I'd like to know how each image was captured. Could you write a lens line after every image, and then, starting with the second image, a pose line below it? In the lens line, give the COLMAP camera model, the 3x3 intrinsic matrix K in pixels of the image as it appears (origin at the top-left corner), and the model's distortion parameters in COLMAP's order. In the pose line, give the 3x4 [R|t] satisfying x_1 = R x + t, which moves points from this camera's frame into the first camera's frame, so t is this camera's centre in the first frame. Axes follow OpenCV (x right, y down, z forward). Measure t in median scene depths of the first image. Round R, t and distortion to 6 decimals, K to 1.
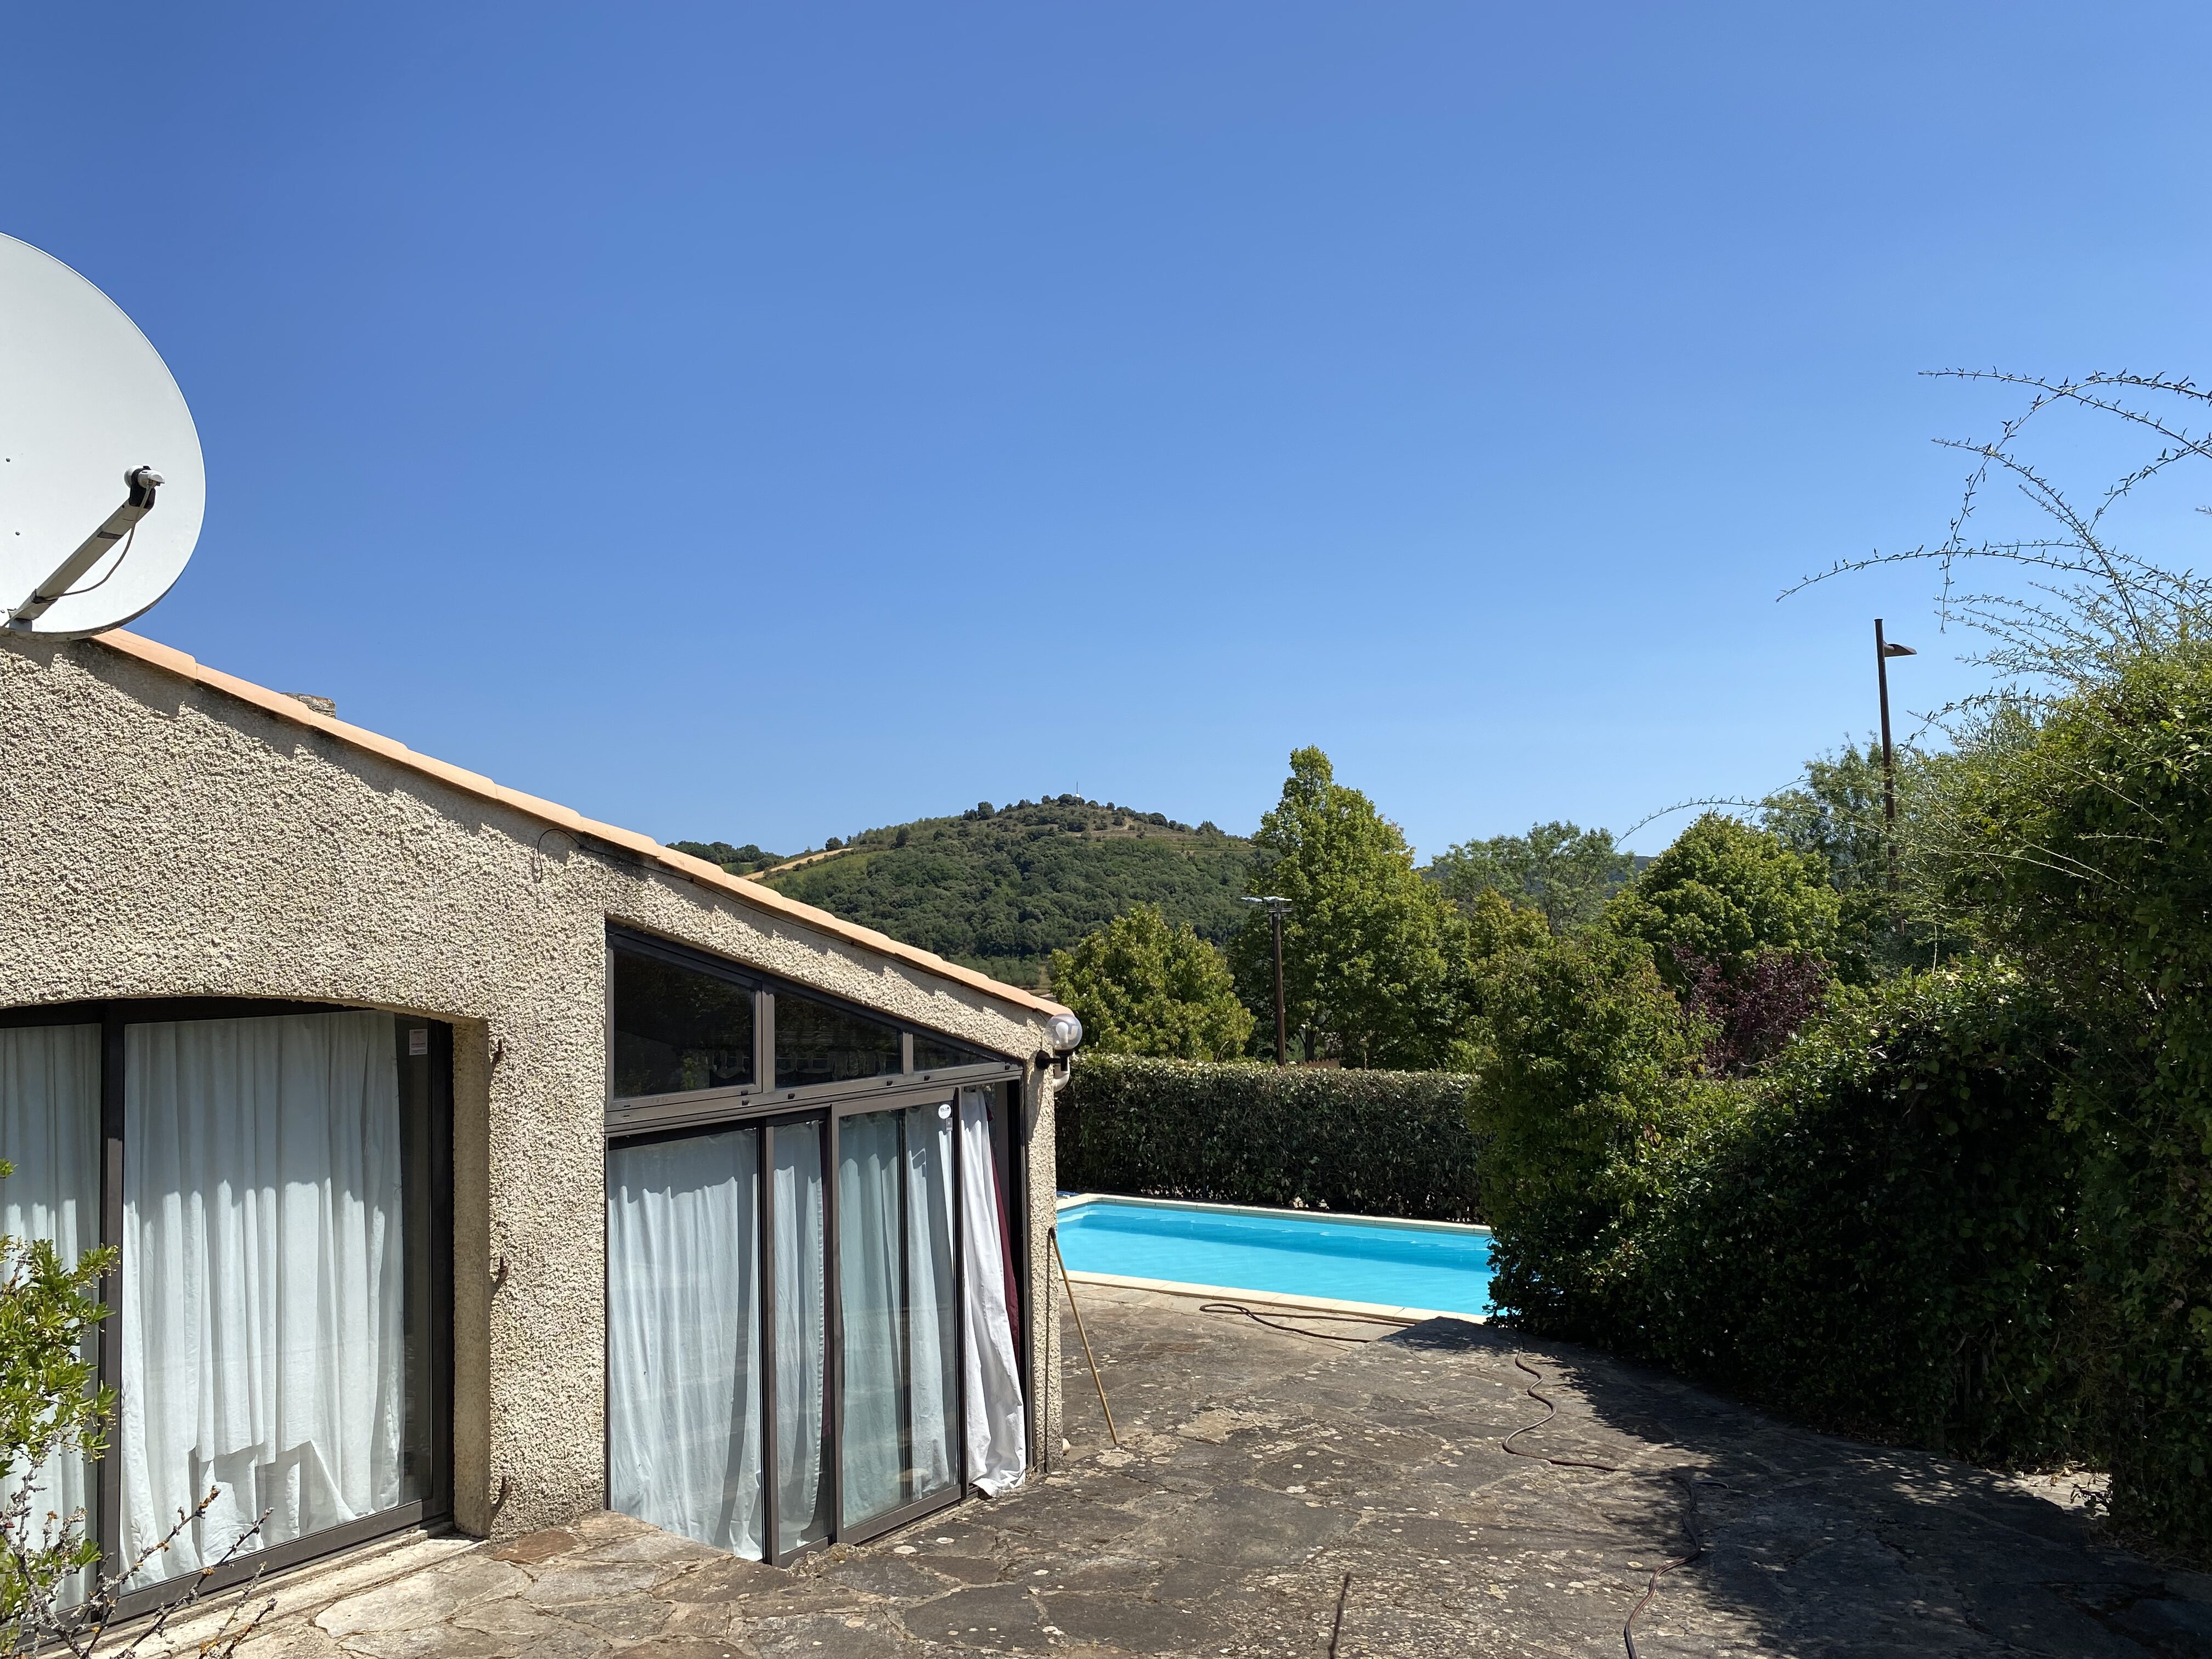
lens RADIAL K [[1672.5, 0, 1114.6], [0, 1672.5, 813.7], [0, 0, 1]] dist [0.055931, -0.094050]
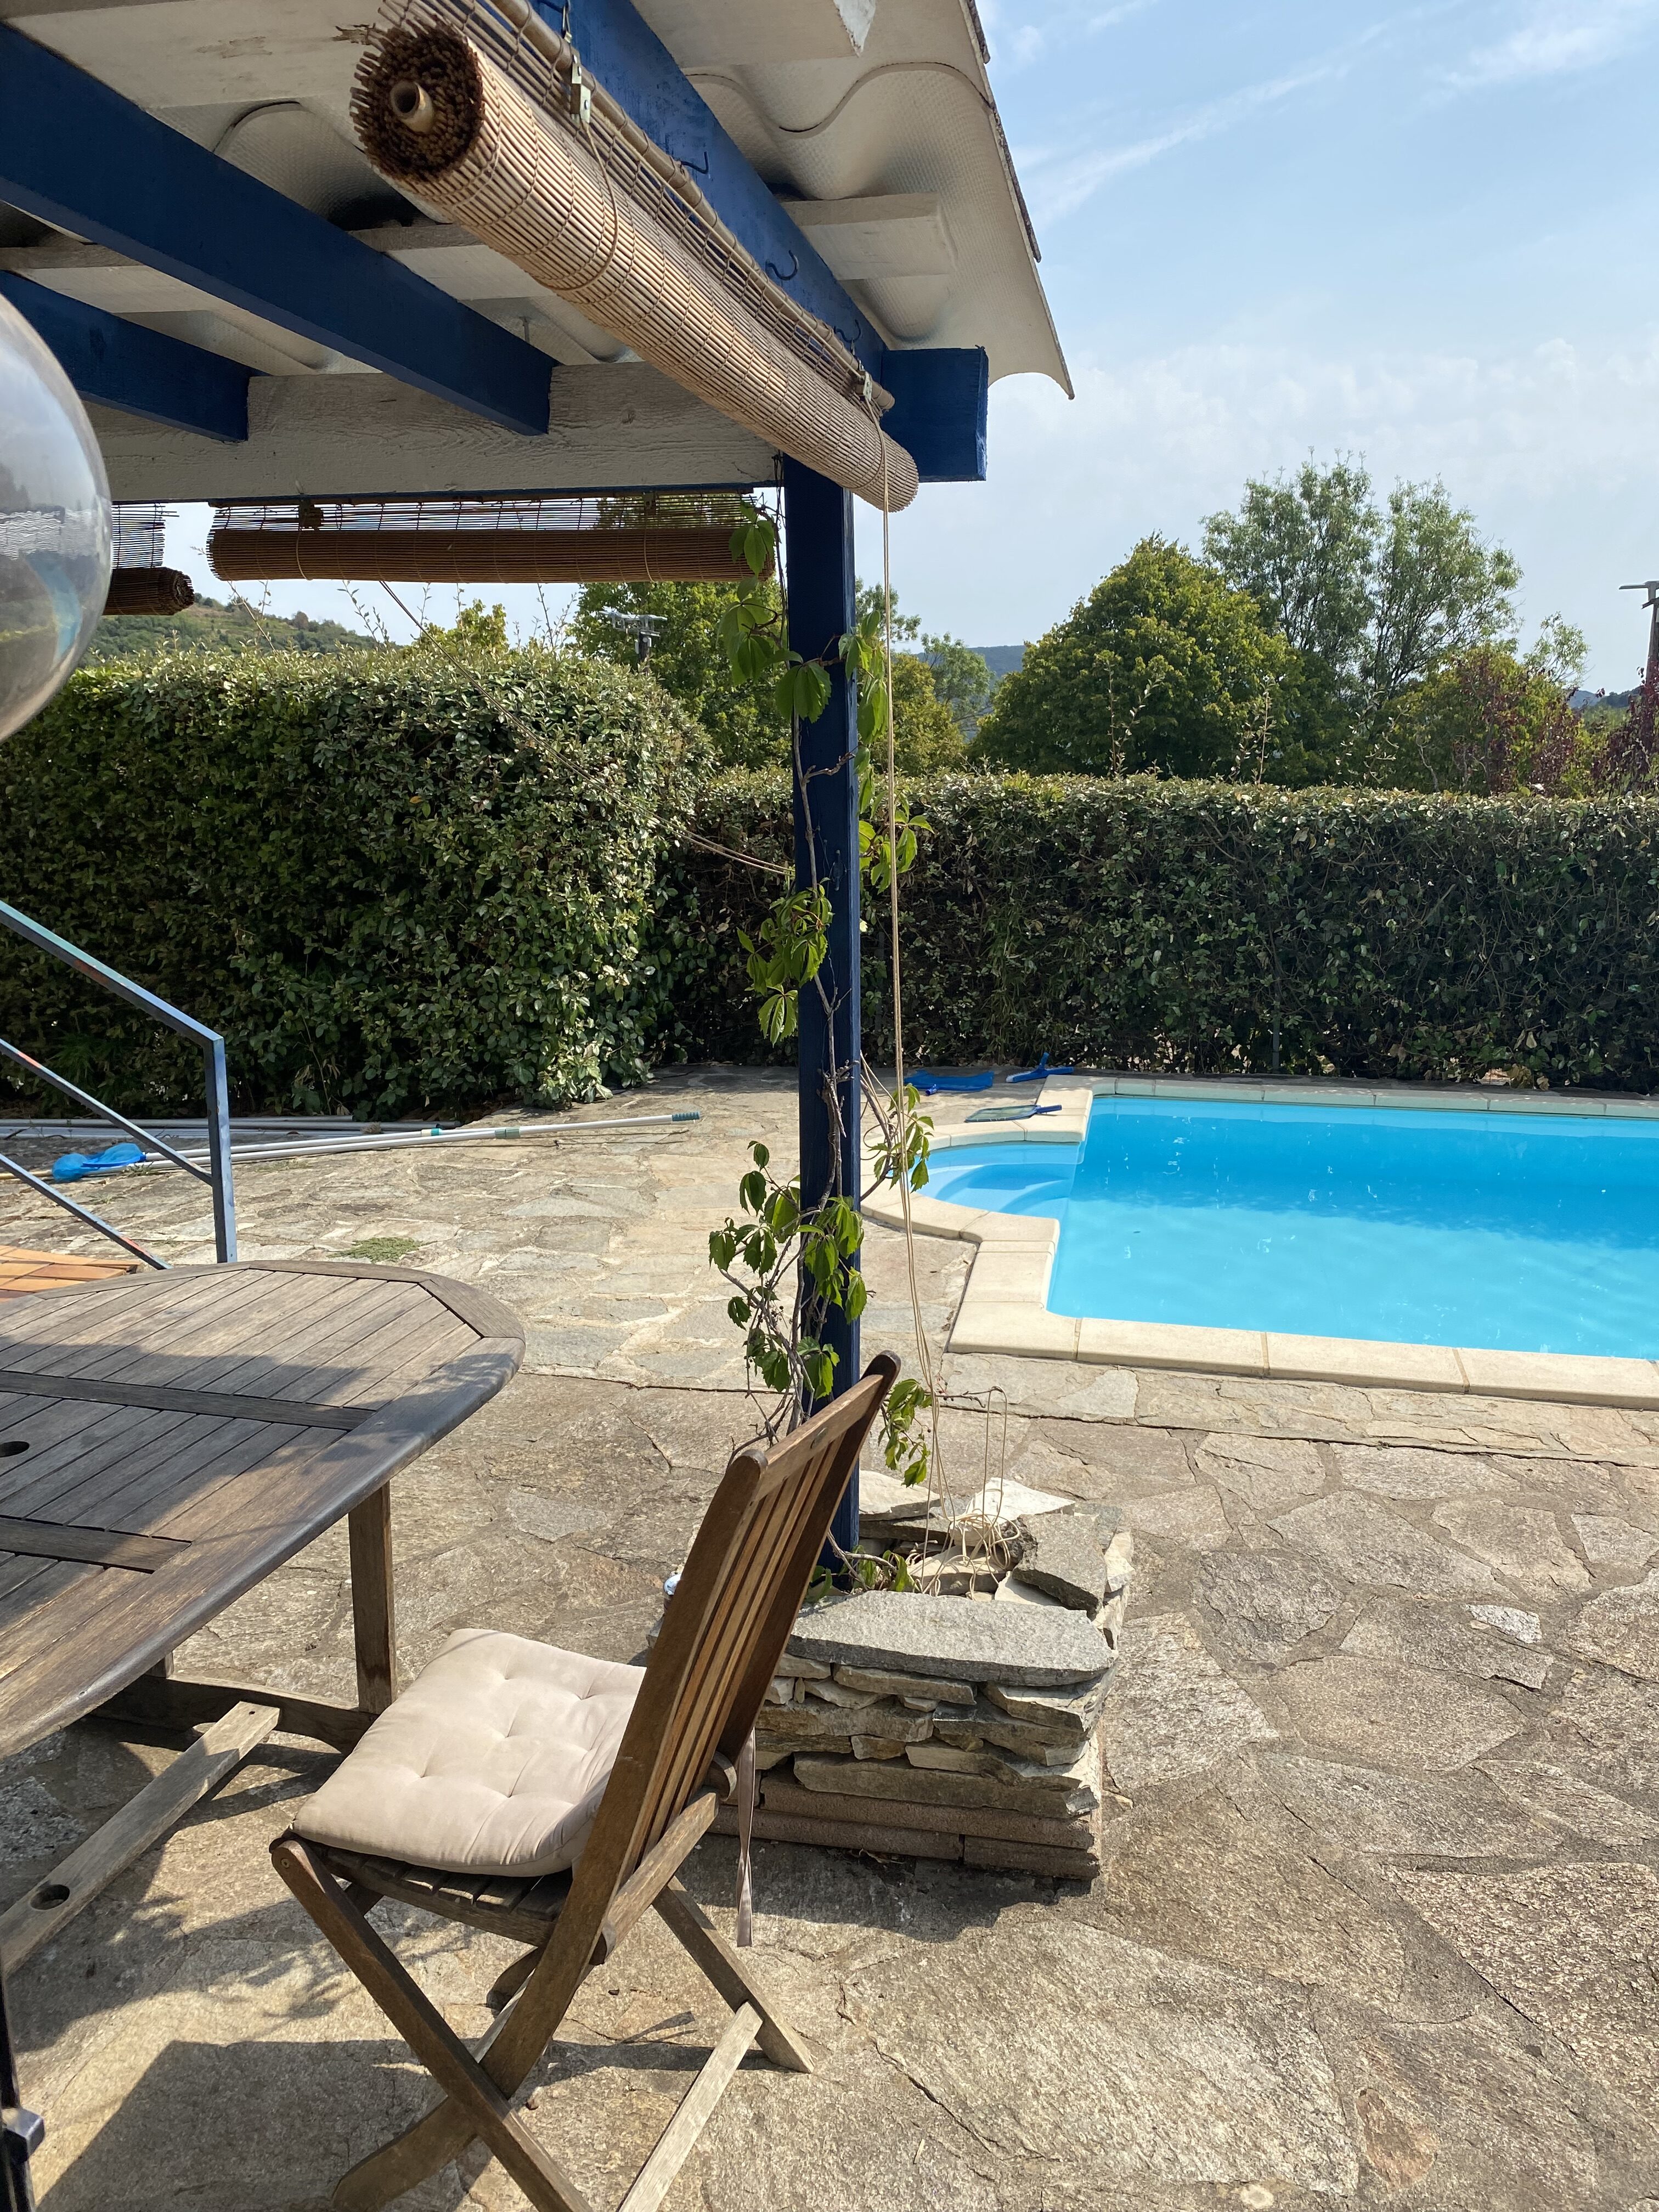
lens RADIAL K [[1672.5, 0, 779.5], [0, 1672.5, 1095.9], [0, 0, 1]] dist [0.055931, -0.094050]
pose [[0.933551, -0.049206, 0.355051, -0.111746], [-0.051769, 0.961639, 0.269391, 0.050642], [-0.354686, -0.269871, 0.895191, 0.276435]]
